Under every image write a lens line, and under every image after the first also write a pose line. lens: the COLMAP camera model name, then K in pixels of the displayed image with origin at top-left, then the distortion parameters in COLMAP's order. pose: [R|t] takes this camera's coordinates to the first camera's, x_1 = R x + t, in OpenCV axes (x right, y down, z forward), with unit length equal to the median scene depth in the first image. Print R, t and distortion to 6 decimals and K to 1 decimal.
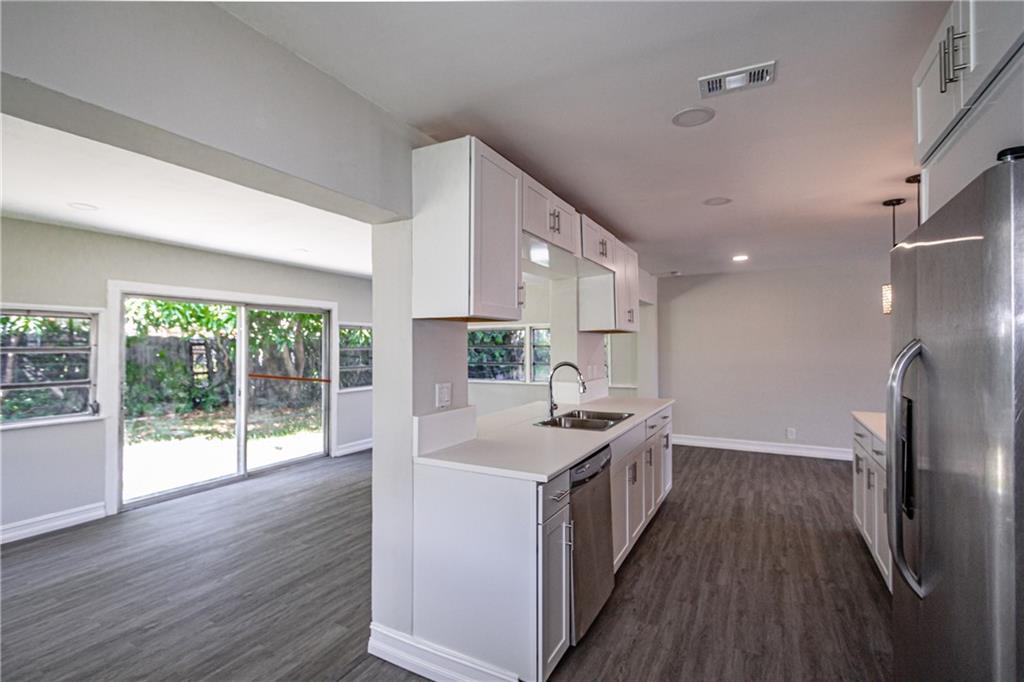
lens RADIAL K [[460.9, 0, 516.9], [0, 460.9, 342.3], [0, 0, 1]] dist [-0.000857, -0.001466]
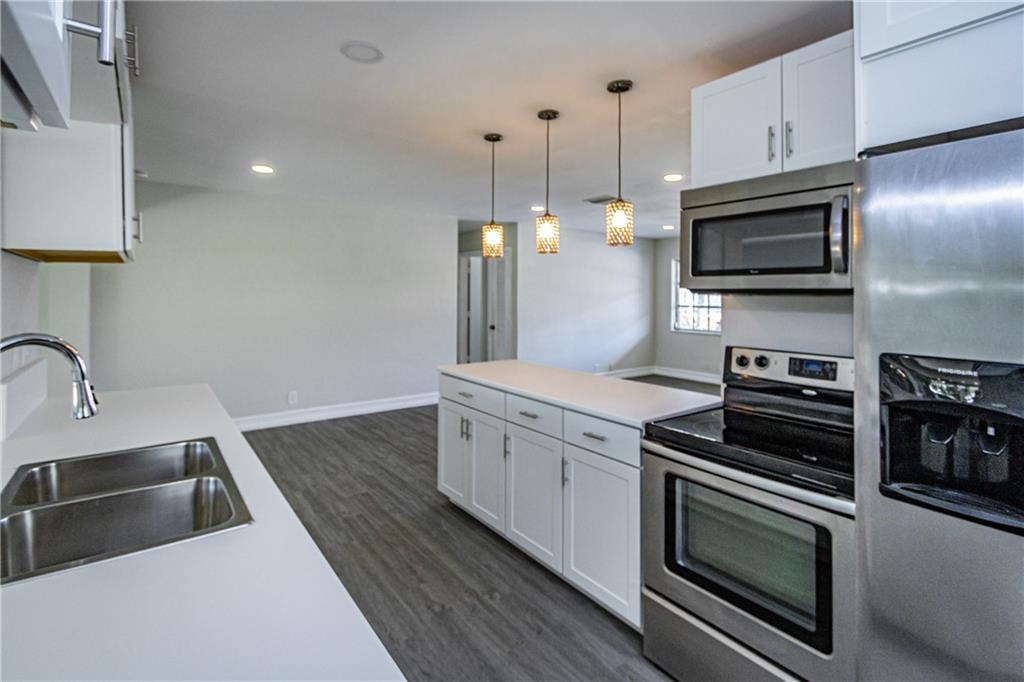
lens RADIAL K [[488.3, 0, 503.4], [0, 488.3, 288.0], [0, 0, 1]] dist [0.004948, -0.001950]
pose [[0.439402, 0.014315, 0.898176, -0.056231], [-0.012483, 0.999874, -0.009829, 0.008843], [-0.898204, -0.006893, 0.439525, 0.524955]]
